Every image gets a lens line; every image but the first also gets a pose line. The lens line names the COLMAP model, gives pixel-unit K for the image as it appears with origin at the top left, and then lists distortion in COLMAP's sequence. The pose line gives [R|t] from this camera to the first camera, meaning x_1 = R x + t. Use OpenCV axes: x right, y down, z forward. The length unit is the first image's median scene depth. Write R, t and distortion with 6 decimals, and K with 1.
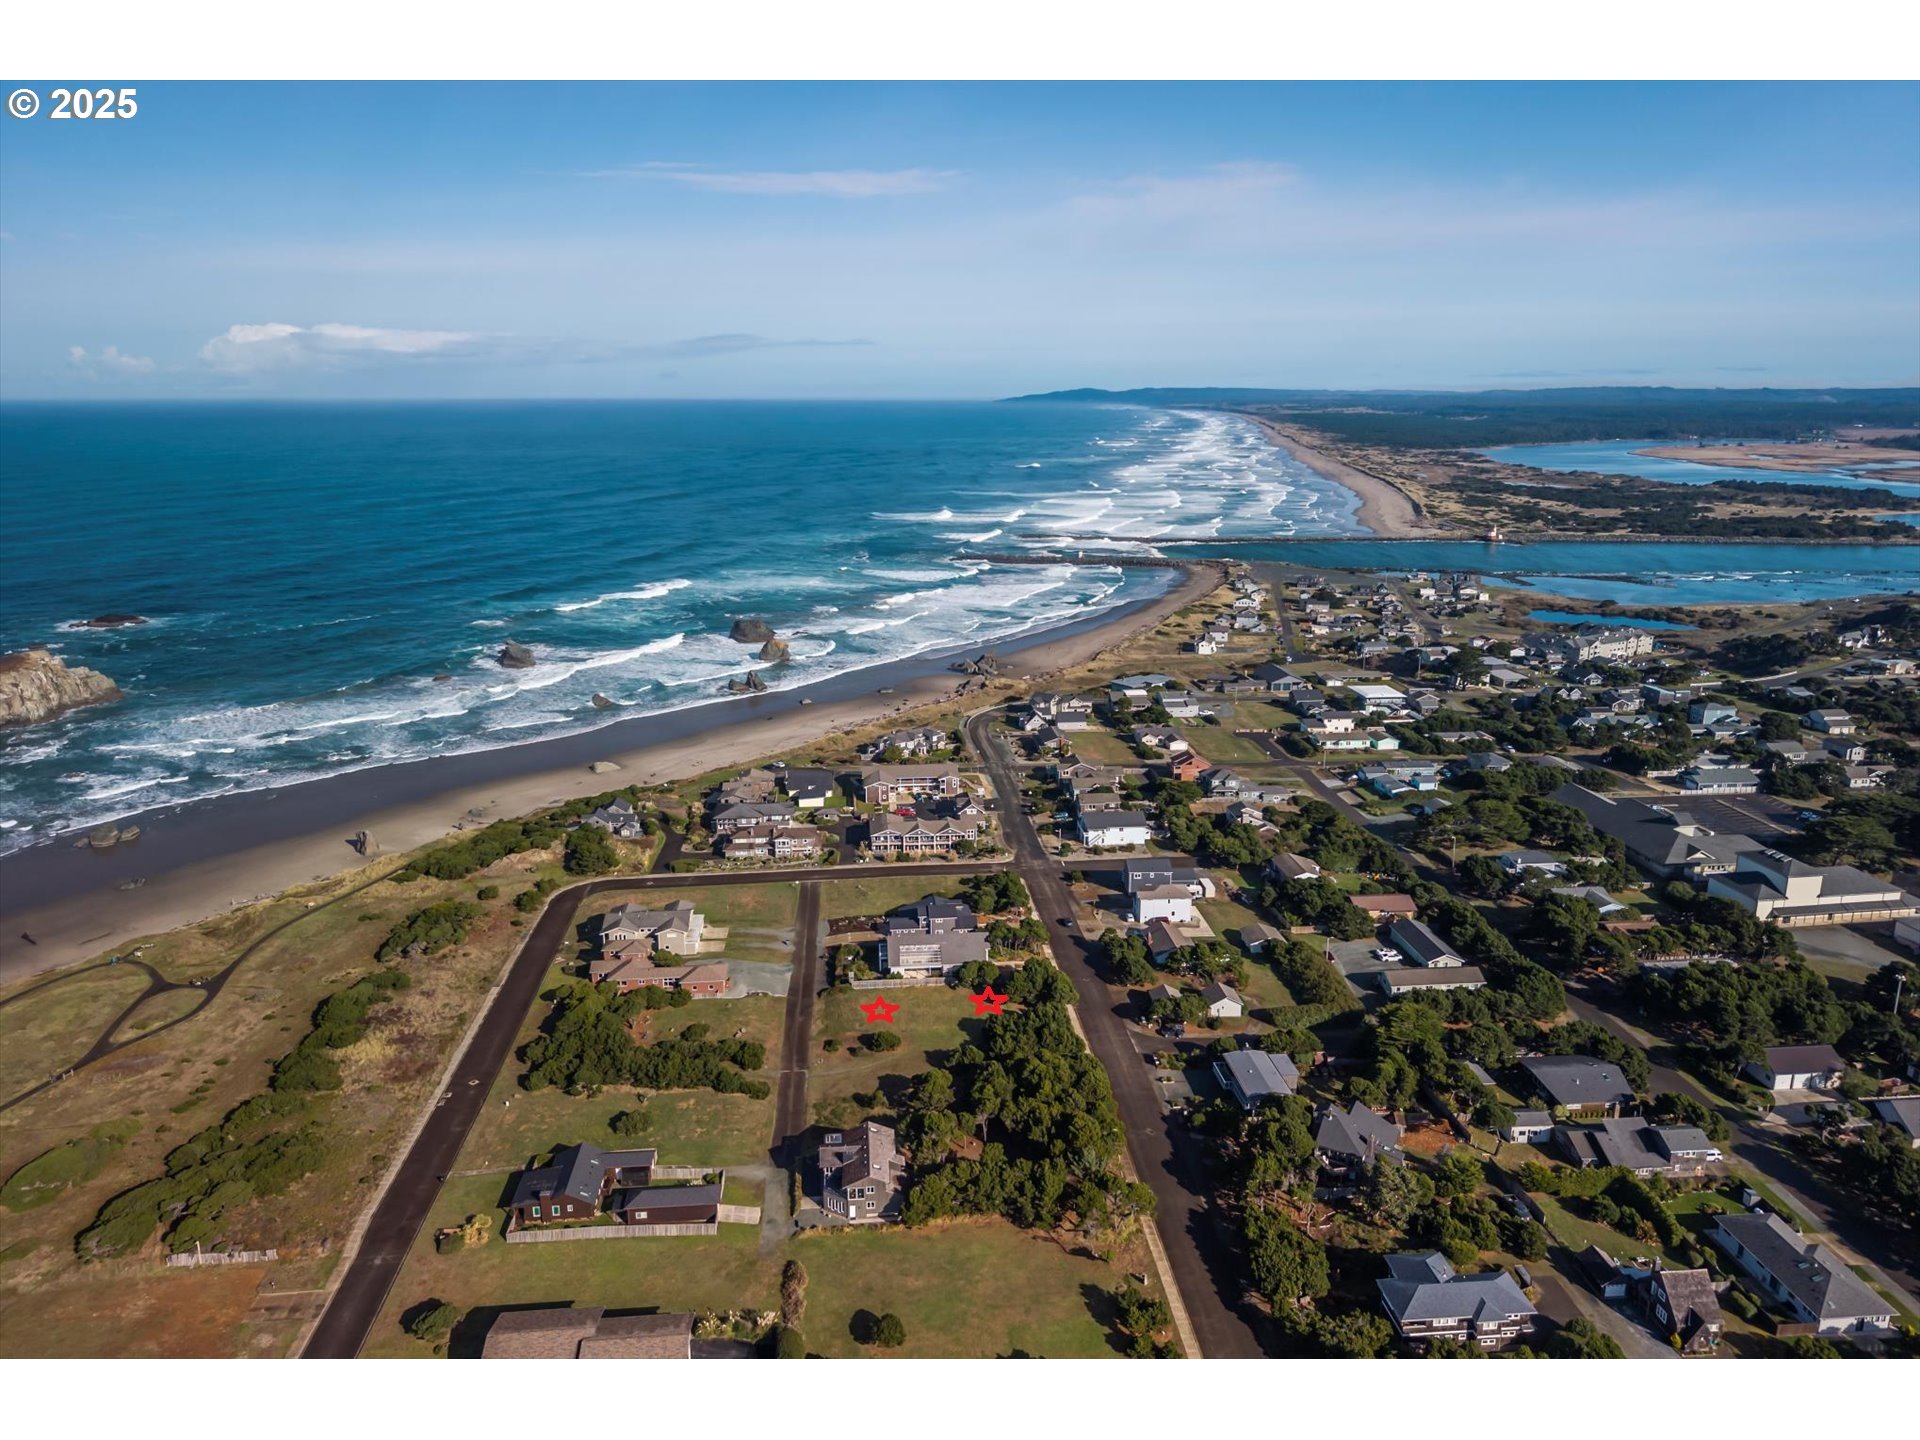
lens RADIAL K [[1310.8, 0, 960.0], [0, 1310.8, 720.0], [0, 0, 1]] dist [0.105319, -0.146274]
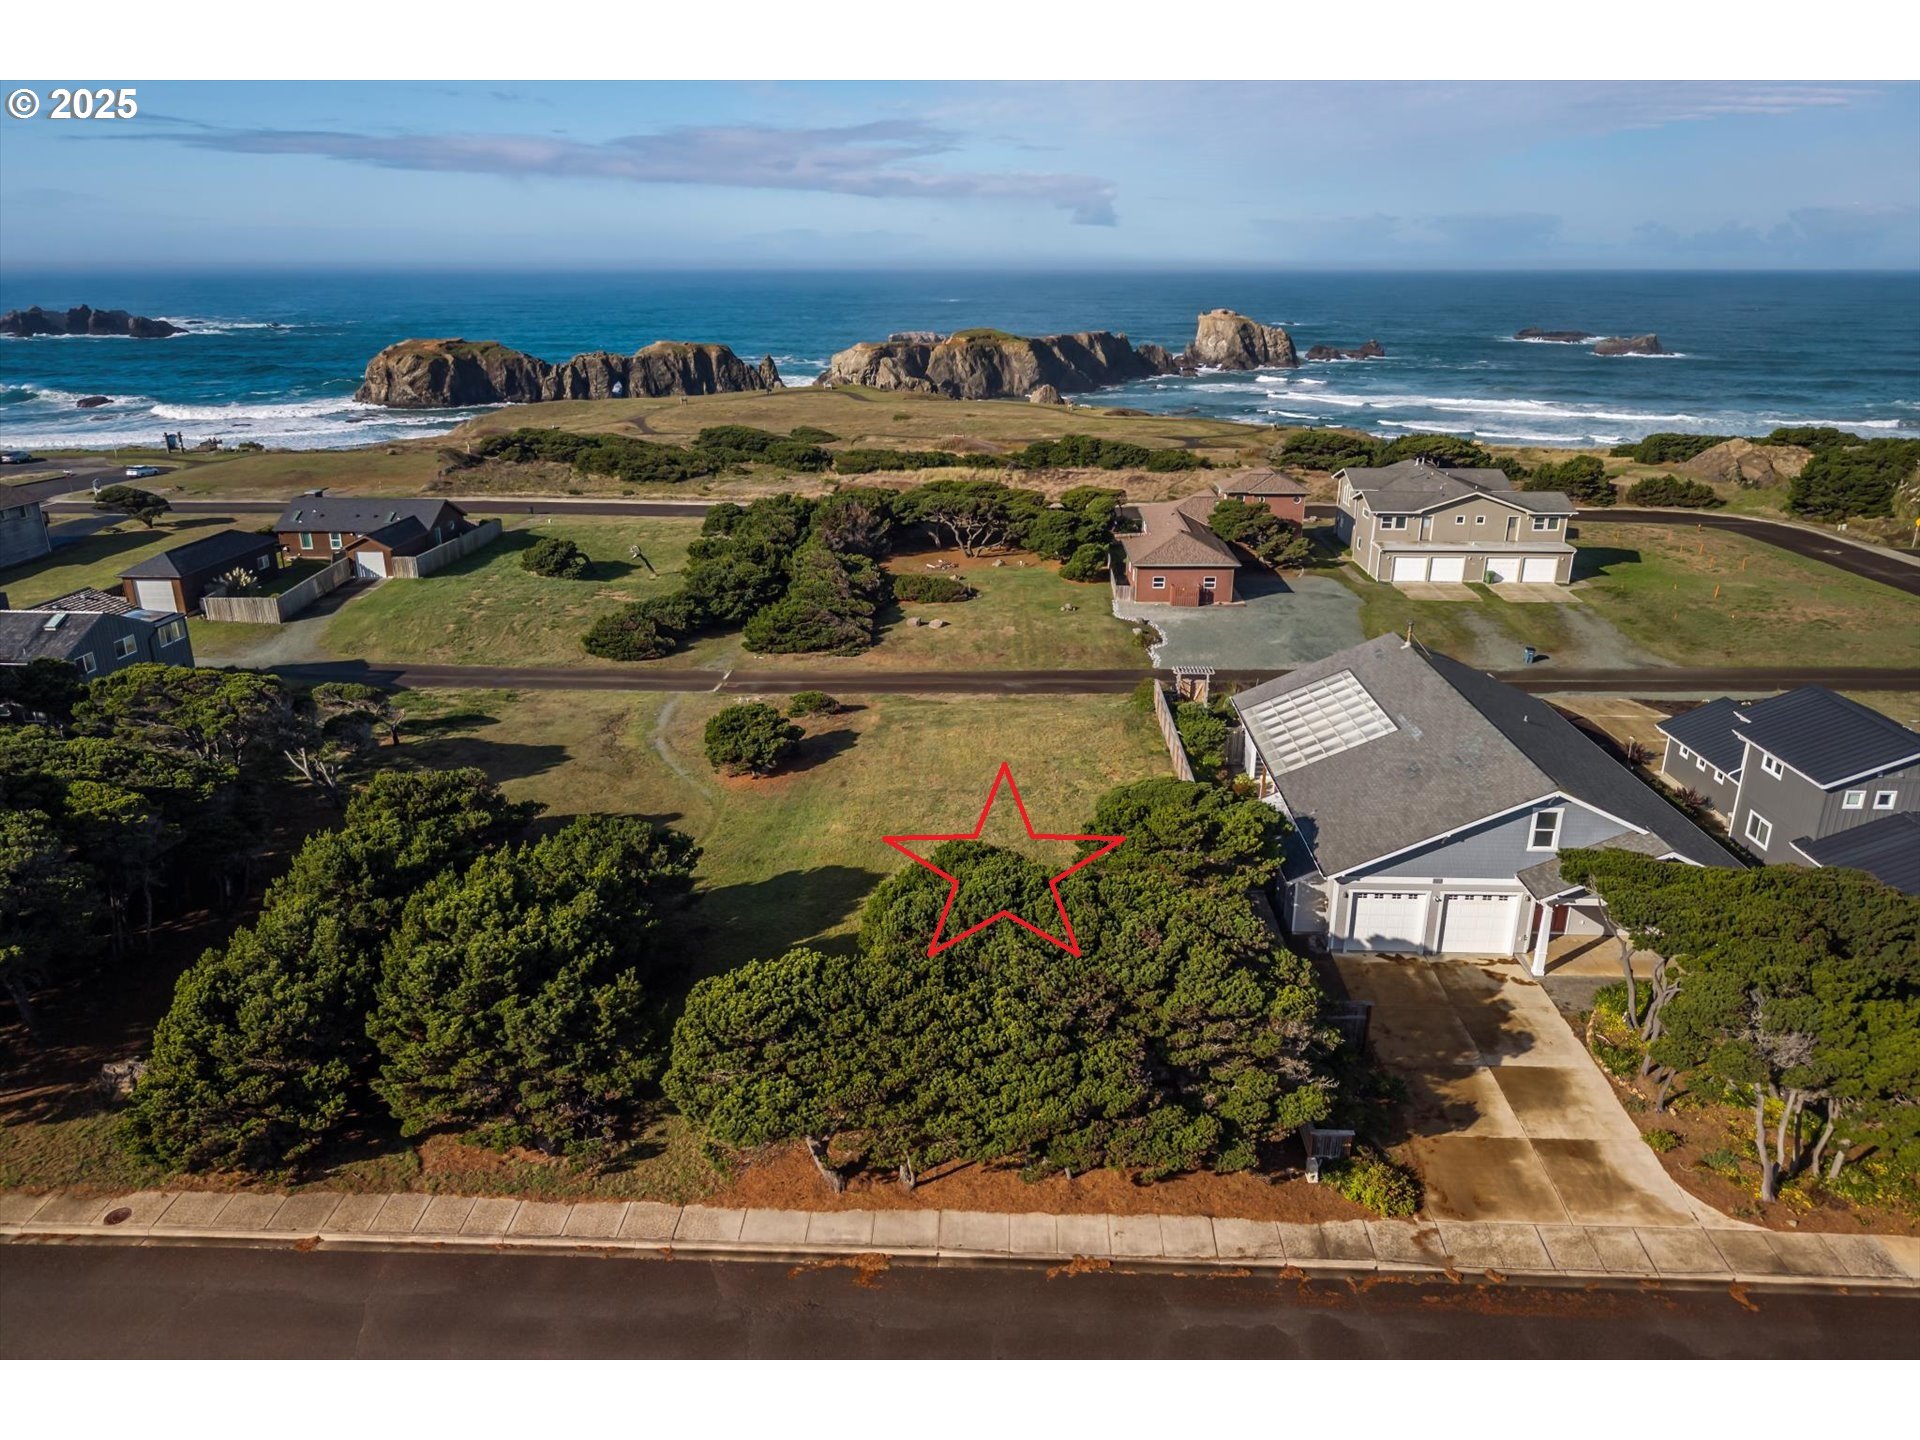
lens RADIAL K [[1274.8, 0, 956.0], [0, 1274.8, 758.6], [0, 0, 1]] dist [0.045272, -0.067943]
pose [[-0.120195, 0.361571, -0.924564, 0.139267], [-0.246882, 0.891172, 0.380608, 0.094111], [0.961563, 0.274005, -0.017849, 0.751189]]
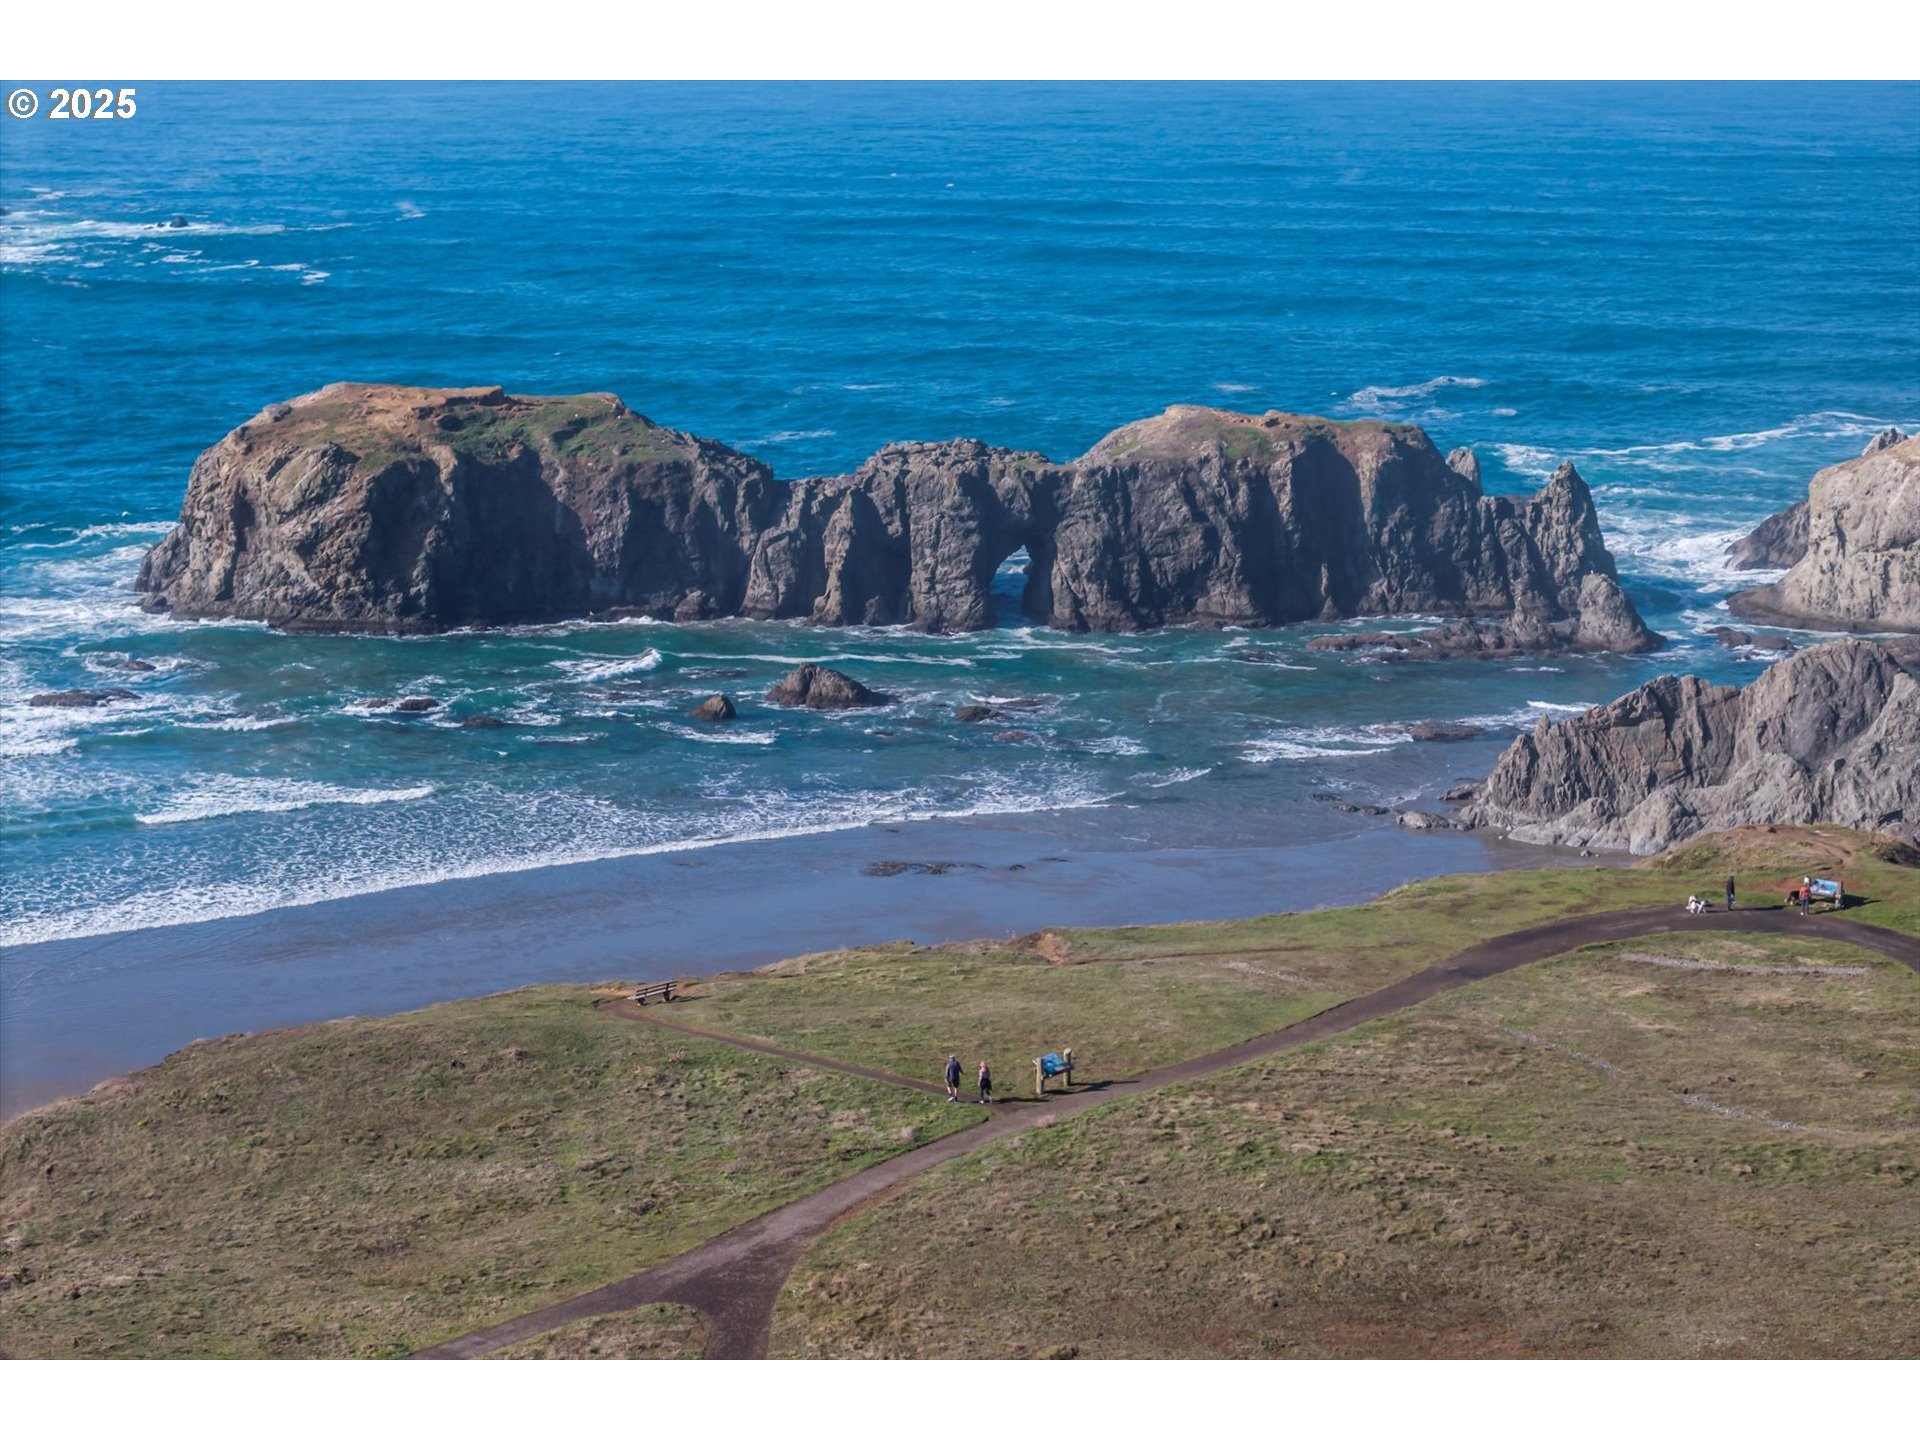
lens RADIAL K [[3746.8, 0, 1047.7], [0, 3746.8, 903.2], [0, 0, 1]] dist [0.198977, -2.637794]
pose [[-0.391973, 0.217073, -0.894000, -0.235910], [-0.231919, 0.917064, 0.324357, 0.080399], [0.890264, 0.334475, -0.309121, 0.650158]]
